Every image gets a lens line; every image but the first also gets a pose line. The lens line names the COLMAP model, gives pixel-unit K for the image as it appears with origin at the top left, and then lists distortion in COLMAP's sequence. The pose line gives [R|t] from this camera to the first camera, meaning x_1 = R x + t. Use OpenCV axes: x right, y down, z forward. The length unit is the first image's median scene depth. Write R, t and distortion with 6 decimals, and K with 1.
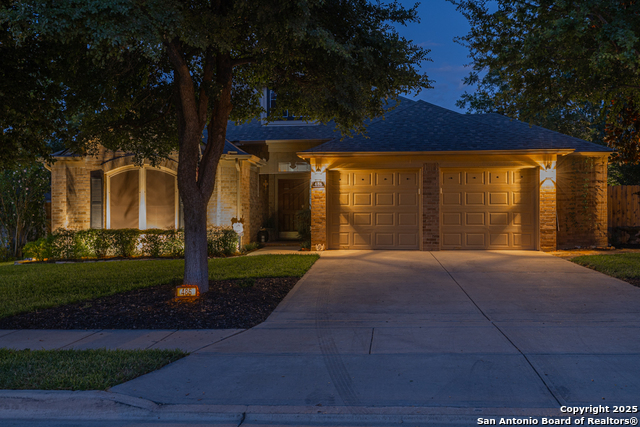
lens RADIAL K [[576.9, 0, 320.0], [0, 576.9, 213.5], [0, 0, 1]] dist [0.002332, 0.004998]
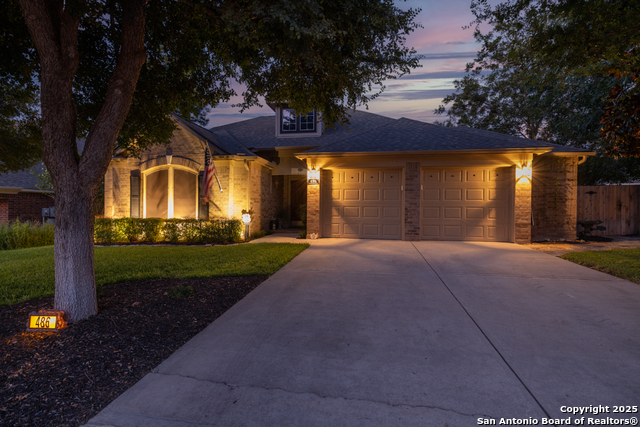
lens RADIAL K [[316.2, 0, 320.0], [0, 316.2, 213.5], [0, 0, 1]] dist [-0.001428, -0.000175]
pose [[0.997261, 0.011356, -0.073084, 0.057758], [-0.010123, 0.999801, 0.017216, 0.002529], [0.073265, -0.016429, 0.997177, 0.369968]]
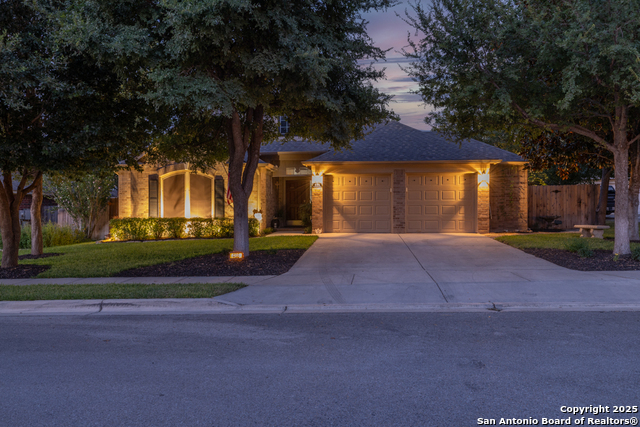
lens RADIAL K [[513.6, 0, 320.0], [0, 513.6, 213.5], [0, 0, 1]] dist [0.000764, -0.000308]
pose [[0.999927, -0.000090, 0.012115, -0.011166], [-0.000049, 0.999934, 0.011521, 0.003100], [-0.012115, -0.011521, 0.999860, -0.218081]]
